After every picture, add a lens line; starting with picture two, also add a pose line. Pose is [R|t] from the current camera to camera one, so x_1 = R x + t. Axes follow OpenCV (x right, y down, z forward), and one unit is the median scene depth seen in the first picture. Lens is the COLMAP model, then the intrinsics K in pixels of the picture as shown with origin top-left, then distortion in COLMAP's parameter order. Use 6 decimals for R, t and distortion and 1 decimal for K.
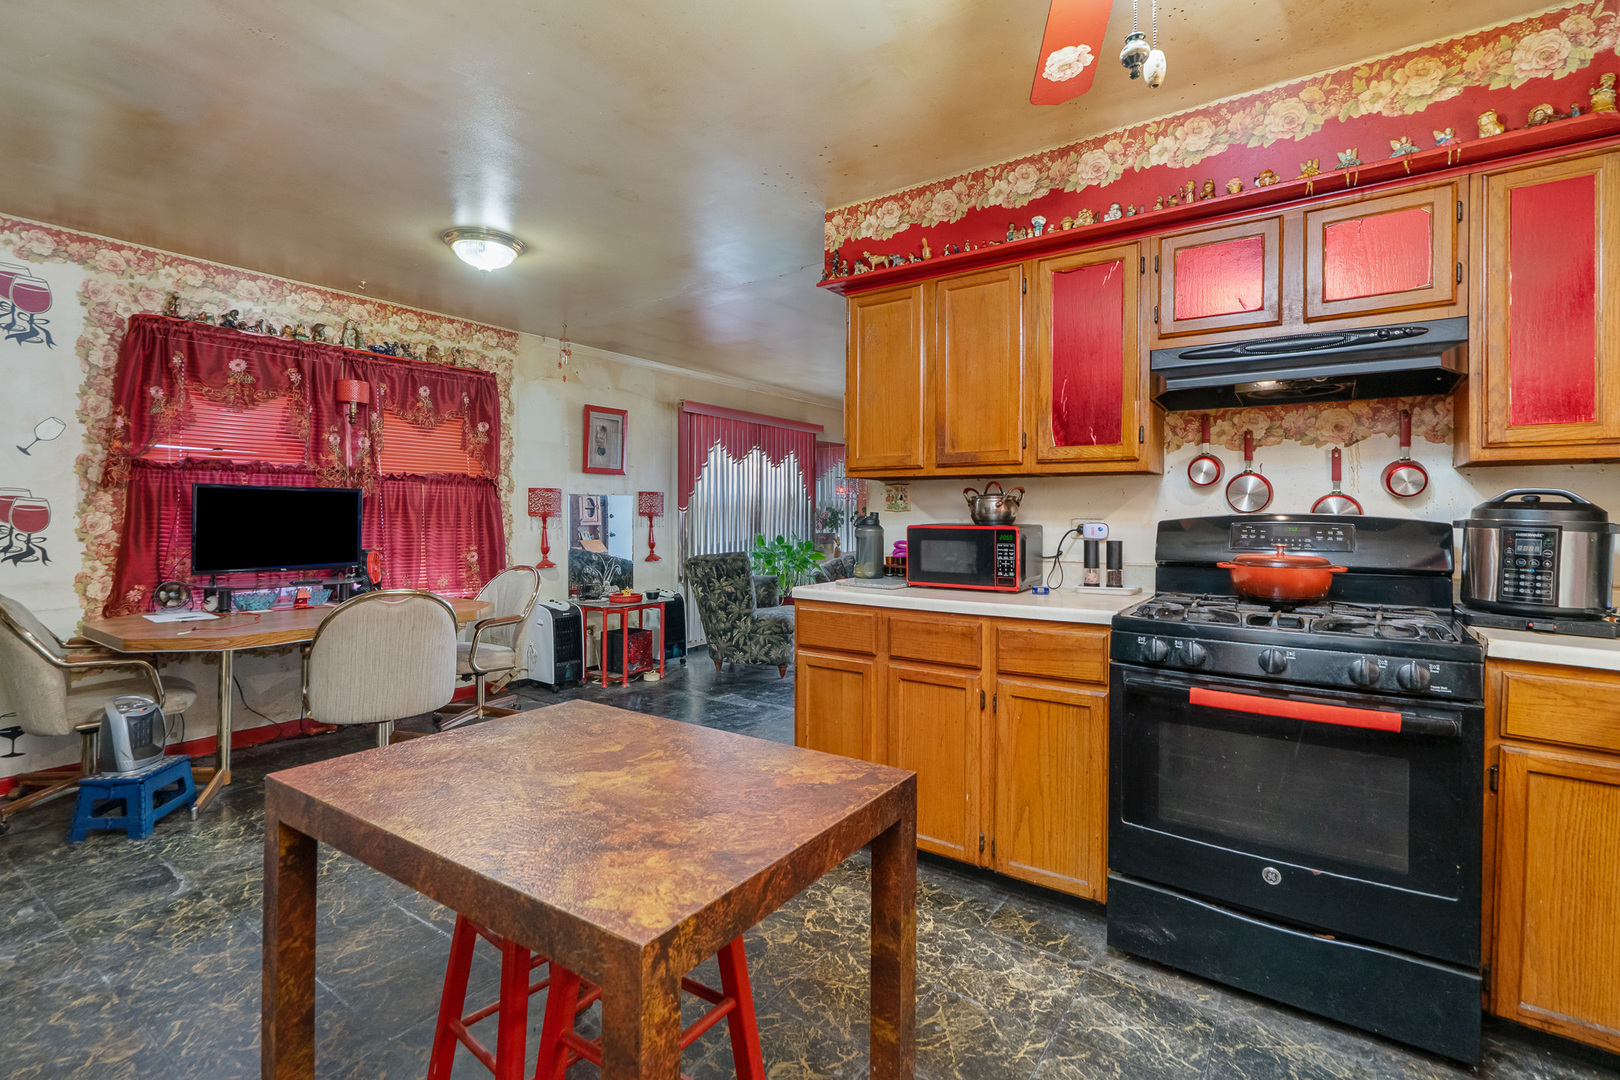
lens RADIAL K [[742.6, 0, 816.9], [0, 742.6, 515.0], [0, 0, 1]] dist [0.000687, -0.000115]
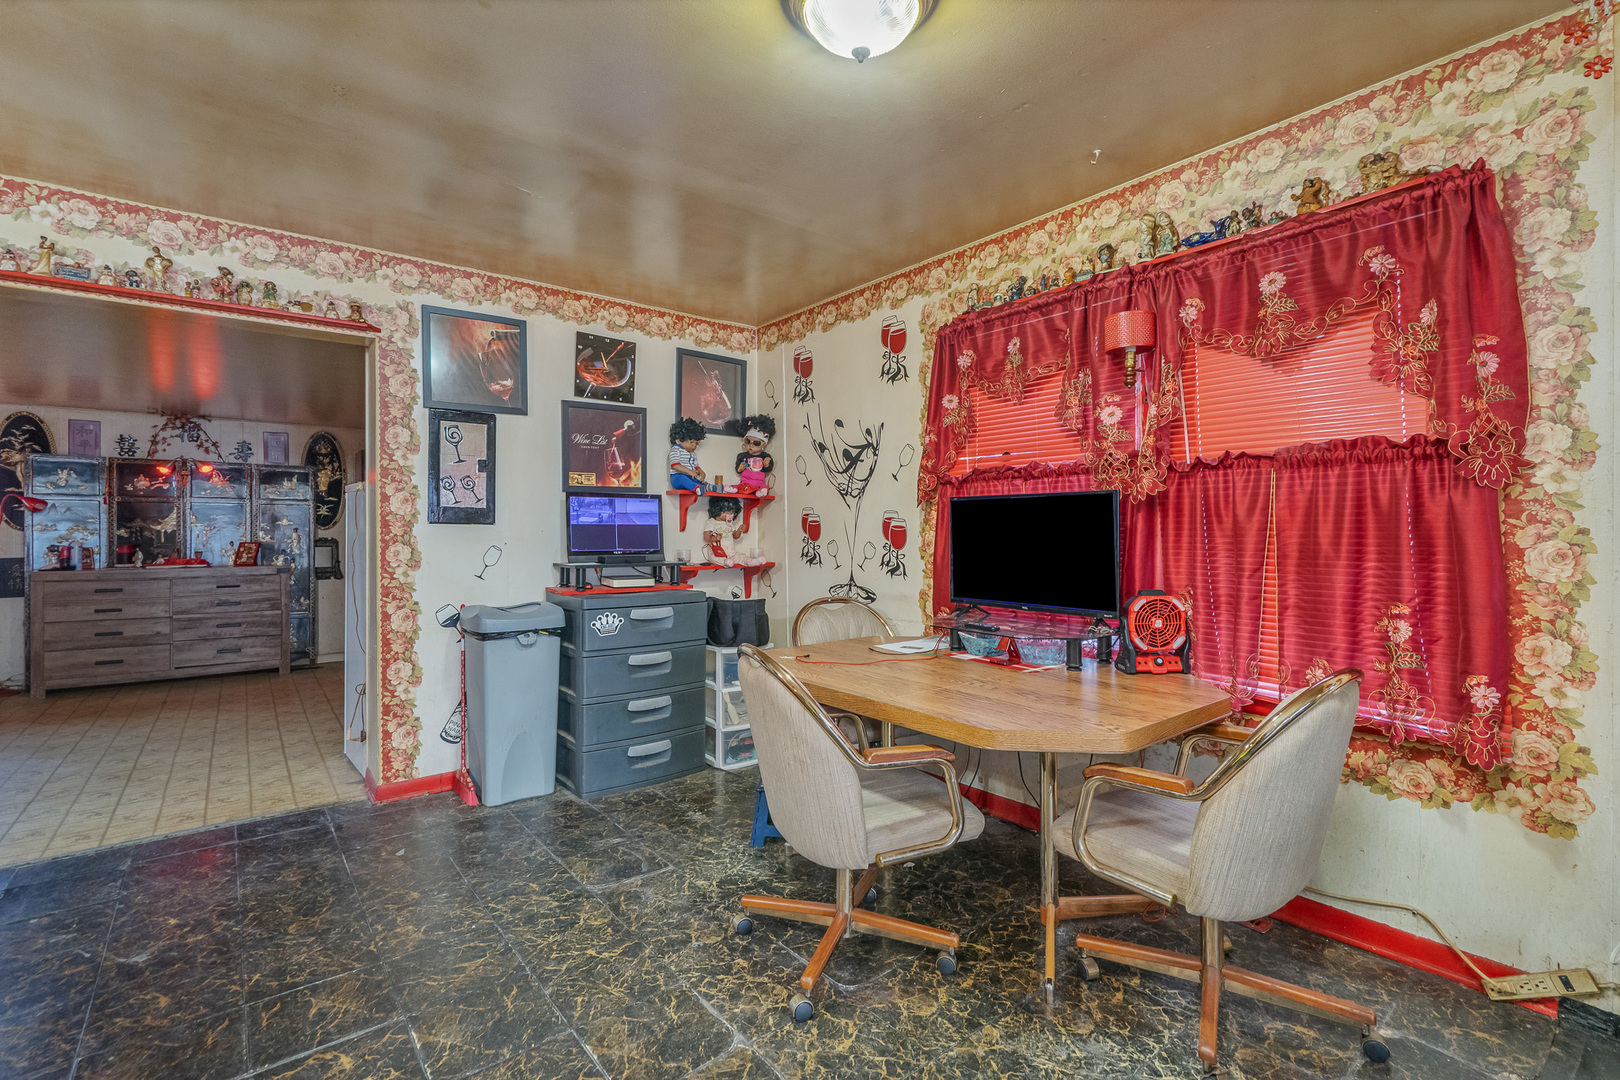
lens RADIAL K [[742.6, 0, 834.3], [0, 742.6, 531.5], [0, 0, 1]] dist [0.000687, -0.000115]
pose [[-0.294704, -0.003700, -0.955581, 0.056023], [0.003487, 0.999982, -0.004947, 0.001801], [0.955582, -0.004790, -0.294686, 1.528446]]
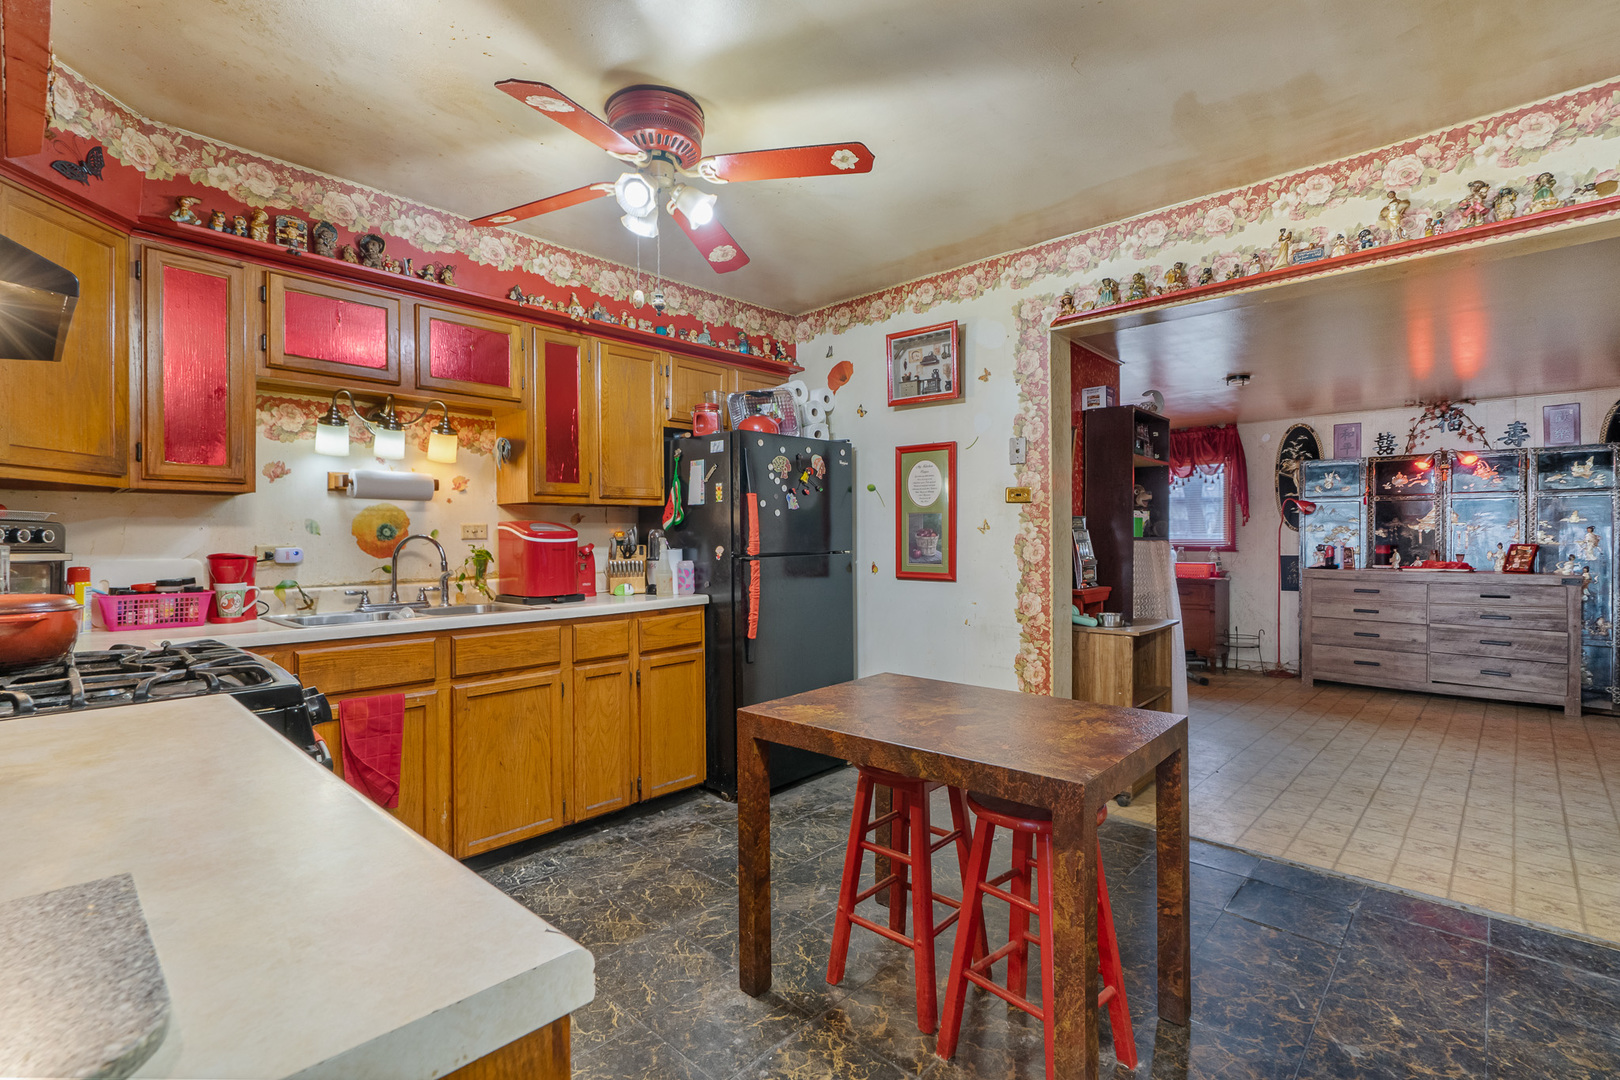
lens RADIAL K [[742.6, 0, 792.1], [0, 742.6, 540.2], [0, 0, 1]] dist [0.000687, -0.000115]
pose [[-0.983874, -0.002846, 0.178838, -0.062351], [-0.002421, 0.999994, 0.002598, 0.005048], [-0.178845, 0.002123, -0.983875, 1.378417]]
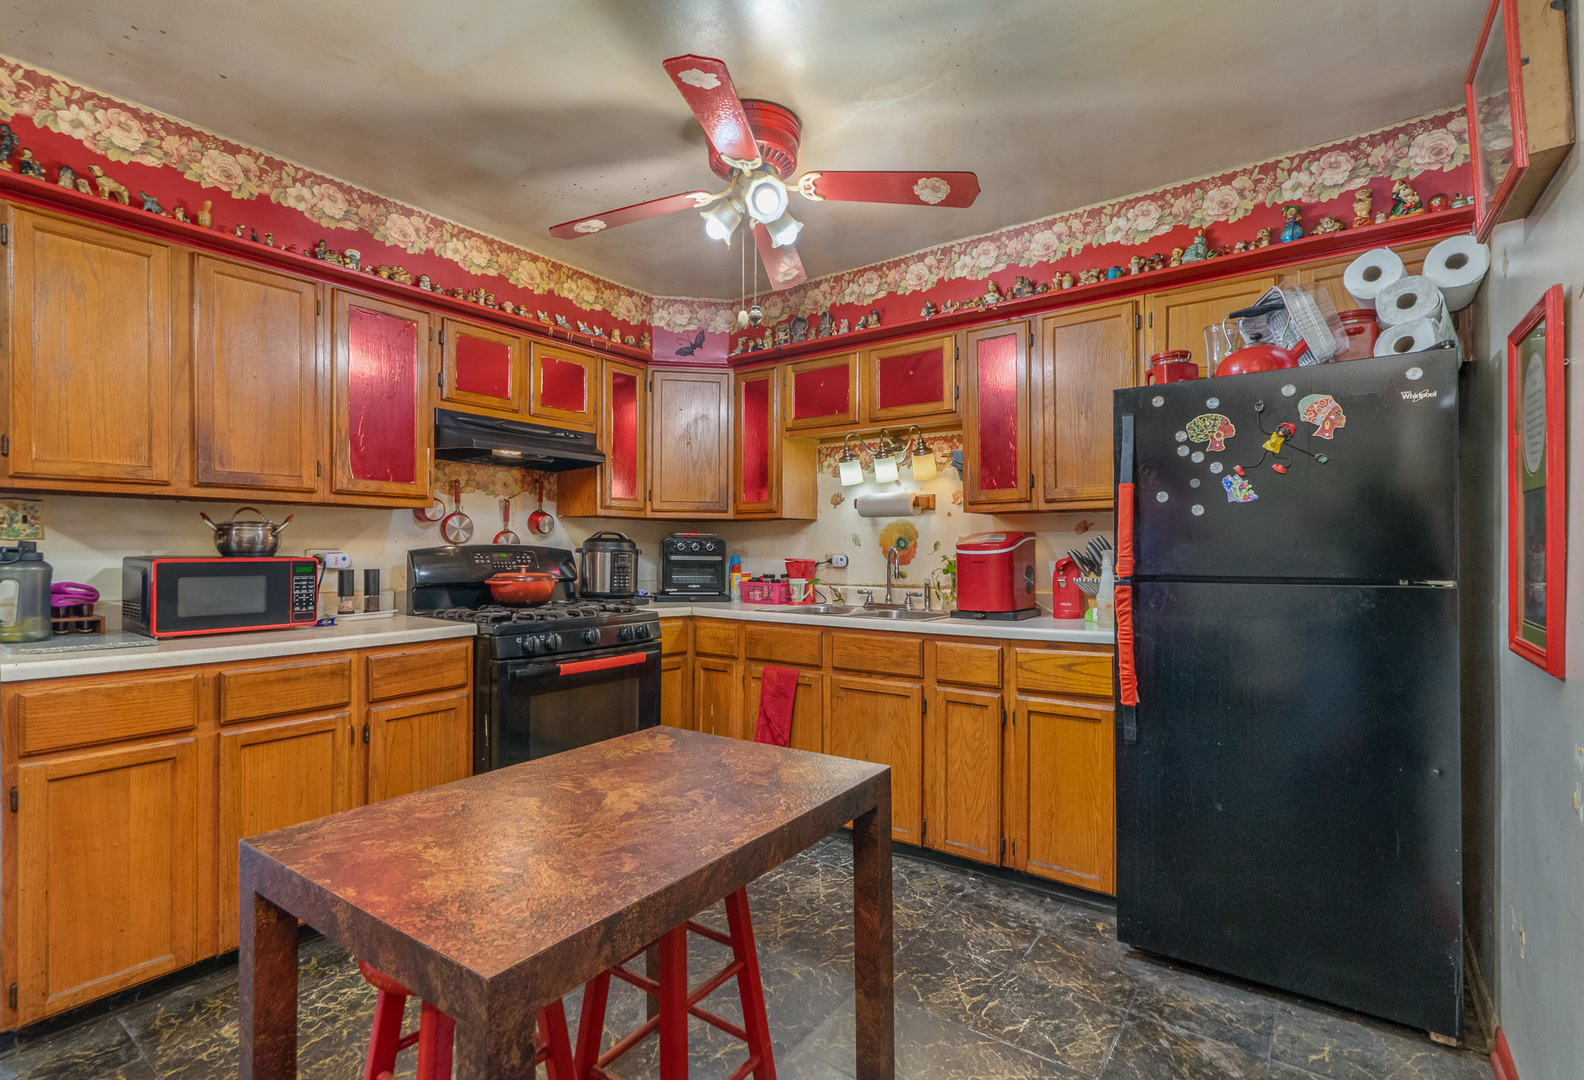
lens RADIAL K [[724.9, 0, 791.6], [0, 724.9, 549.8], [0, 0, 1]] dist [-0.000827, 0.000544]
pose [[0.035885, -0.009101, 0.999314, -0.665109], [-0.002778, 0.999954, 0.009207, -0.005057], [-0.999352, -0.003106, 0.035858, 0.366035]]
